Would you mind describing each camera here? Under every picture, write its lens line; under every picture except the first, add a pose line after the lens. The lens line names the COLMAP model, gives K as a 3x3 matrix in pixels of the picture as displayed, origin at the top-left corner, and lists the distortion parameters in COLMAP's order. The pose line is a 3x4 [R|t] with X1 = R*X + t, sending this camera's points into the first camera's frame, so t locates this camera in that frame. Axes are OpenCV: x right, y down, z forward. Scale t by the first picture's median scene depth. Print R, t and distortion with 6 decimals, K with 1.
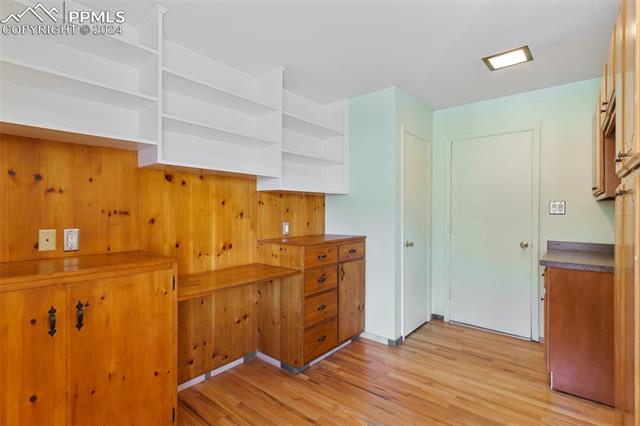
lens RADIAL K [[309.7, 0, 320.0], [0, 309.7, 213.0], [0, 0, 1]] dist [-0.001419, -0.000128]
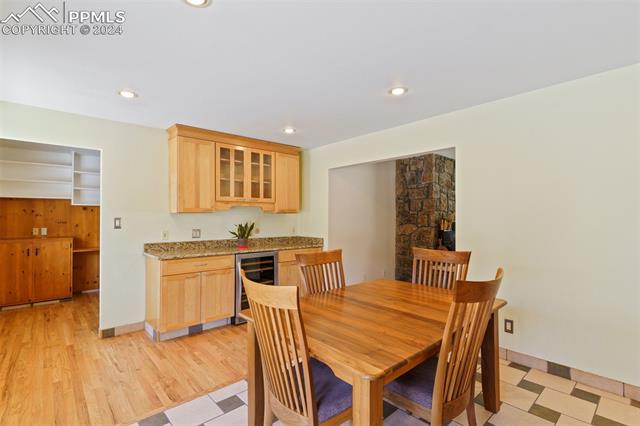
lens RADIAL K [[309.7, 0, 320.0], [0, 309.7, 213.0], [0, 0, 1]] dist [-0.001419, -0.000128]
pose [[0.989760, -0.003020, -0.142709, 2.313473], [0.001198, 0.999917, -0.012854, -0.052233], [0.142736, 0.012552, 0.989681, -1.612183]]
